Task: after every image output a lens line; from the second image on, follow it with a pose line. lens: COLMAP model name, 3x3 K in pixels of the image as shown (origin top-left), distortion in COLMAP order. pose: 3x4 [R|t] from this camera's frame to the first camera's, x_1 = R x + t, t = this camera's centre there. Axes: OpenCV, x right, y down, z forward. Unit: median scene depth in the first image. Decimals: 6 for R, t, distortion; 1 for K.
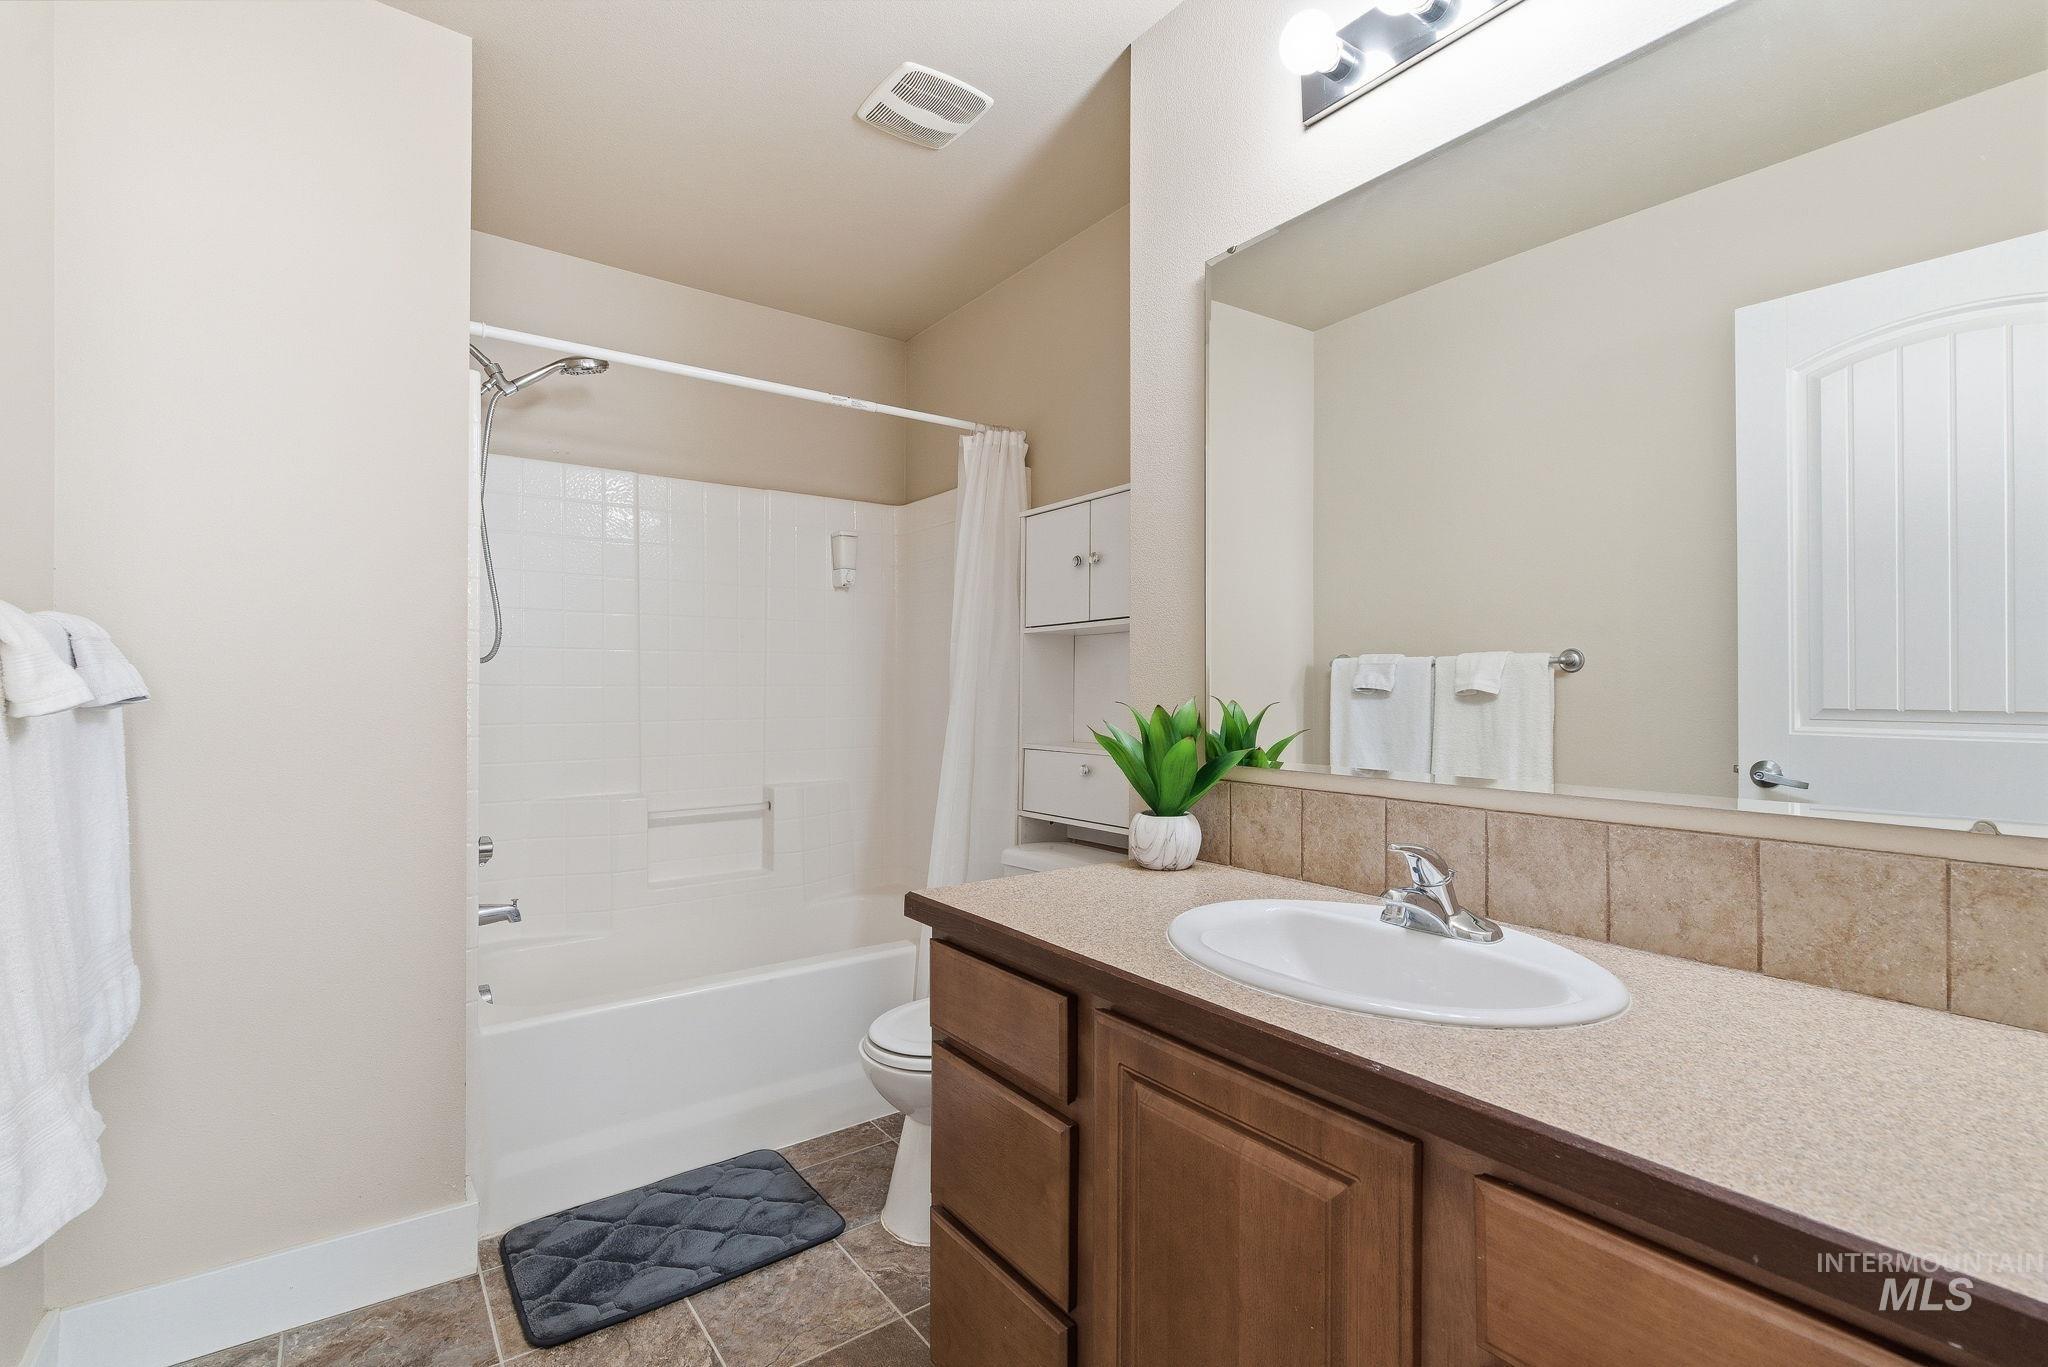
lens RADIAL K [[946.4, 0, 1028.7], [0, 946.4, 683.2], [0, 0, 1]] dist [0.014544, -0.000152]
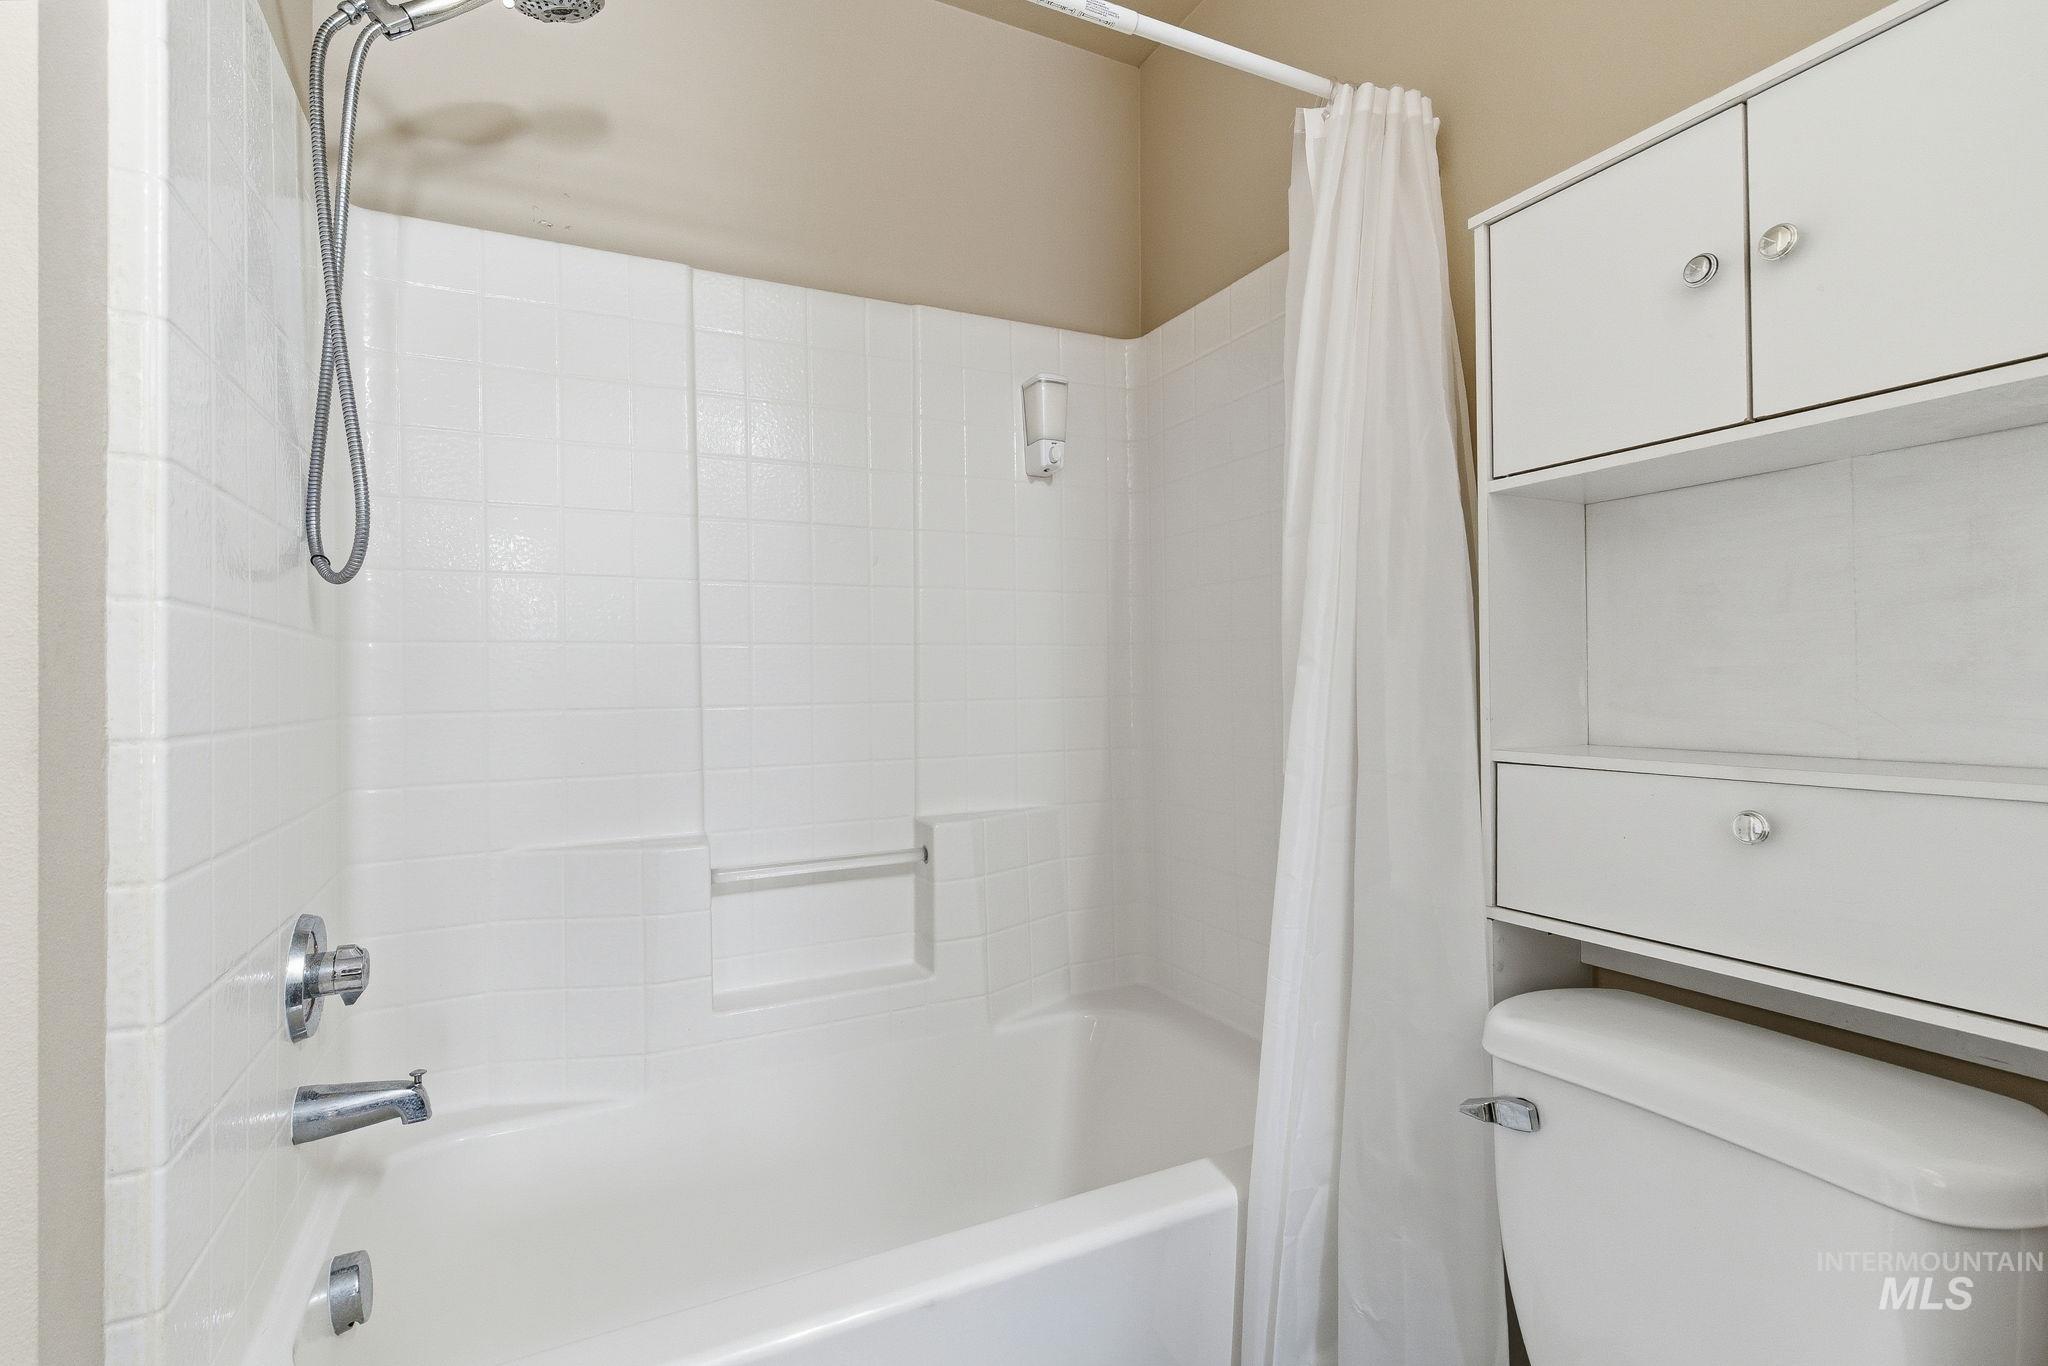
lens RADIAL K [[946.4, 0, 1019.4], [0, 946.4, 681.6], [0, 0, 1]] dist [0.014544, -0.000152]
pose [[0.985363, -0.011057, -0.170108, -0.130584], [0.012413, 0.999899, 0.006909, 0.024763], [0.170014, -0.008919, 0.985401, 0.488619]]
